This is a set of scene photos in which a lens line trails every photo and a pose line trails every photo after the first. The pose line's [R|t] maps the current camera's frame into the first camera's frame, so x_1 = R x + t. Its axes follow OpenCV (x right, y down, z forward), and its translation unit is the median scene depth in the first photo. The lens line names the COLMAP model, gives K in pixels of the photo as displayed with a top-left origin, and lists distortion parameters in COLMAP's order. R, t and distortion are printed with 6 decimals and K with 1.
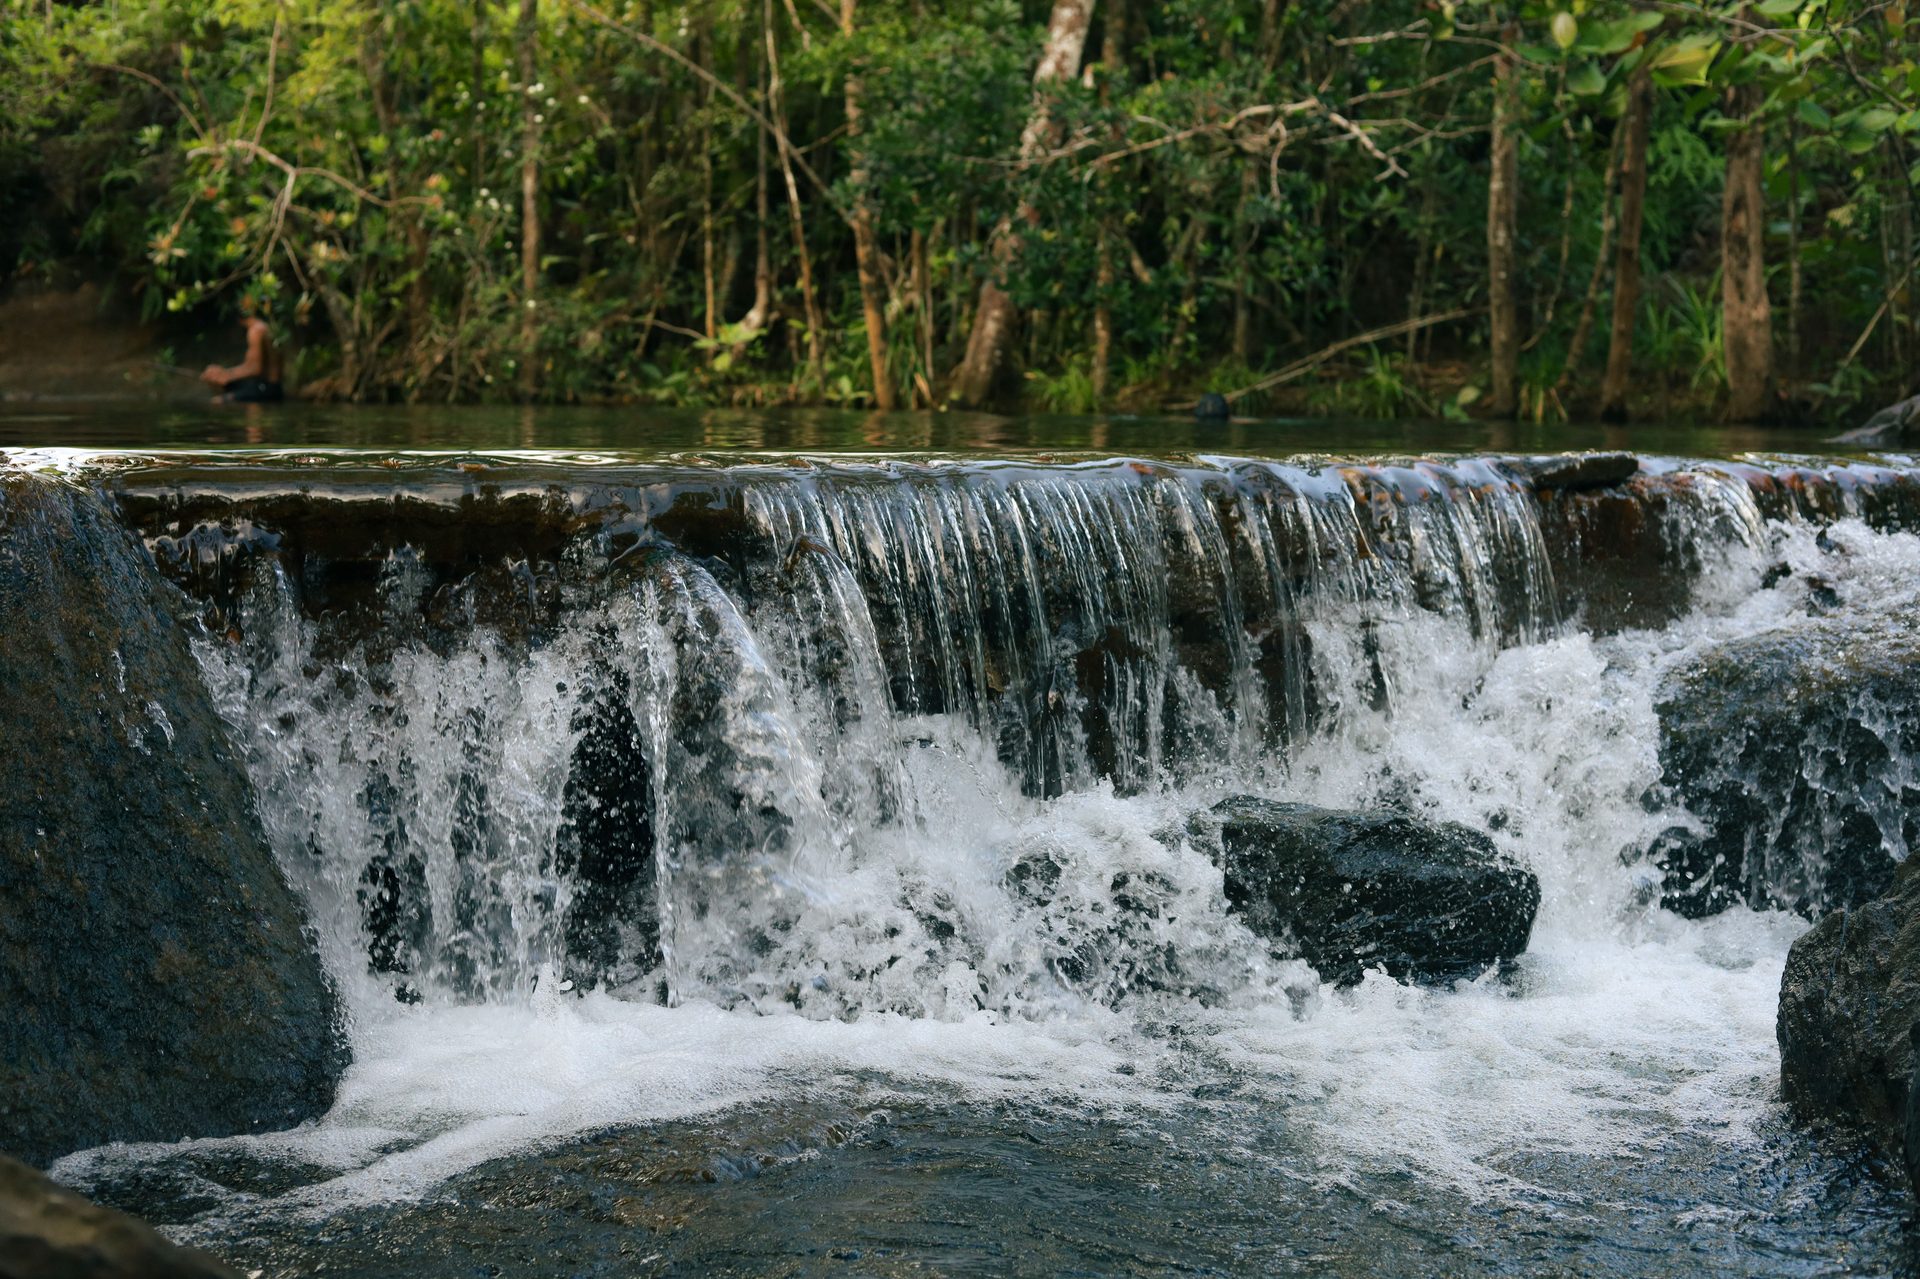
lens RADIAL K [[2783.6, 0, 956.0], [0, 2783.6, 643.5], [0, 0, 1]] dist [-0.099448, 0.000000]
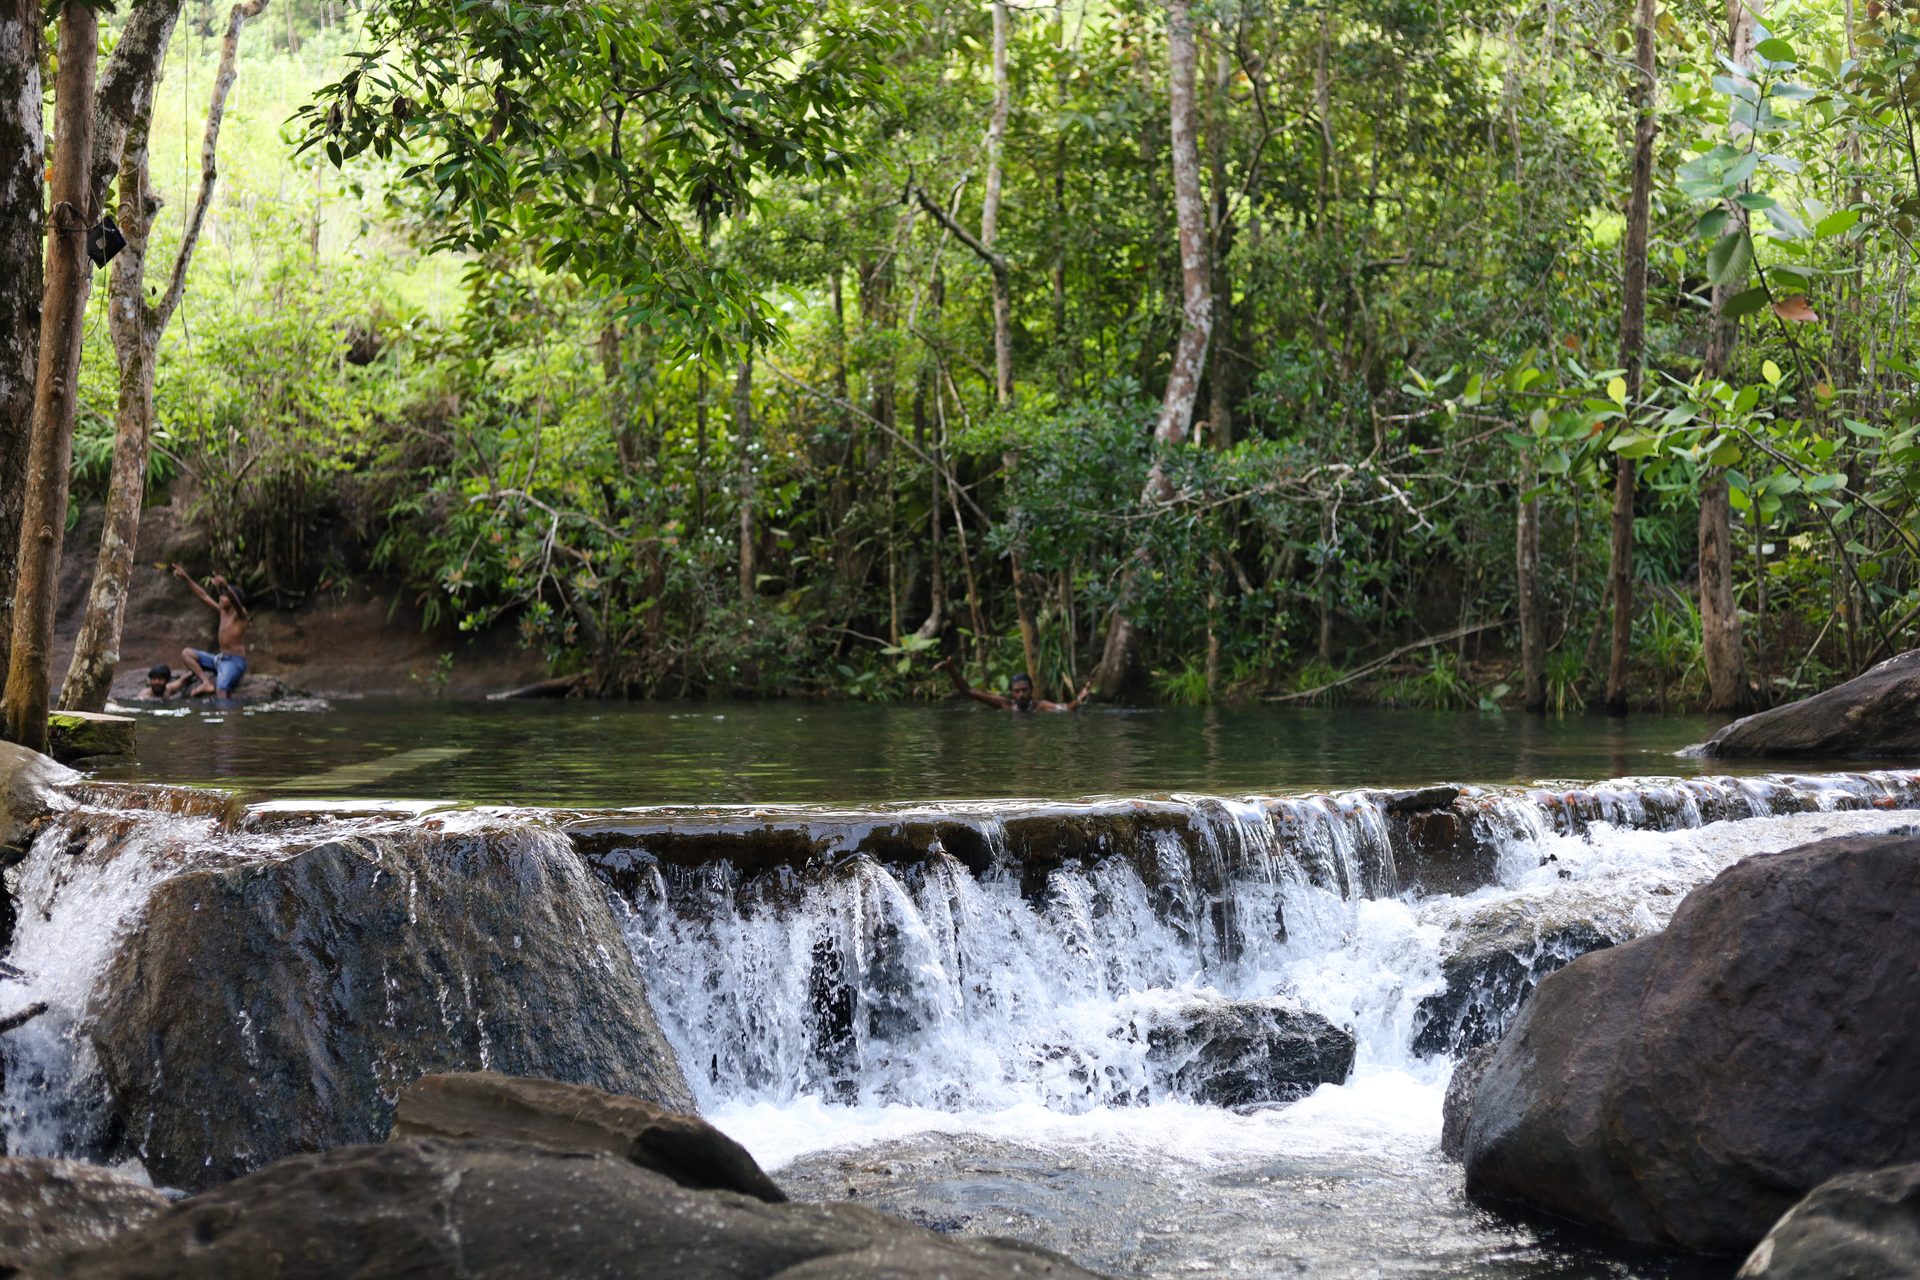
lens RADIAL K [[2783.6, 0, 968.2], [0, 2783.6, 639.4], [0, 0, 1]] dist [-0.099448, 0.000000]
pose [[0.997949, -0.012935, -0.062686, 0.022126], [0.007400, 0.996117, -0.087731, -0.004773], [0.063577, 0.087088, 0.994170, -0.227941]]
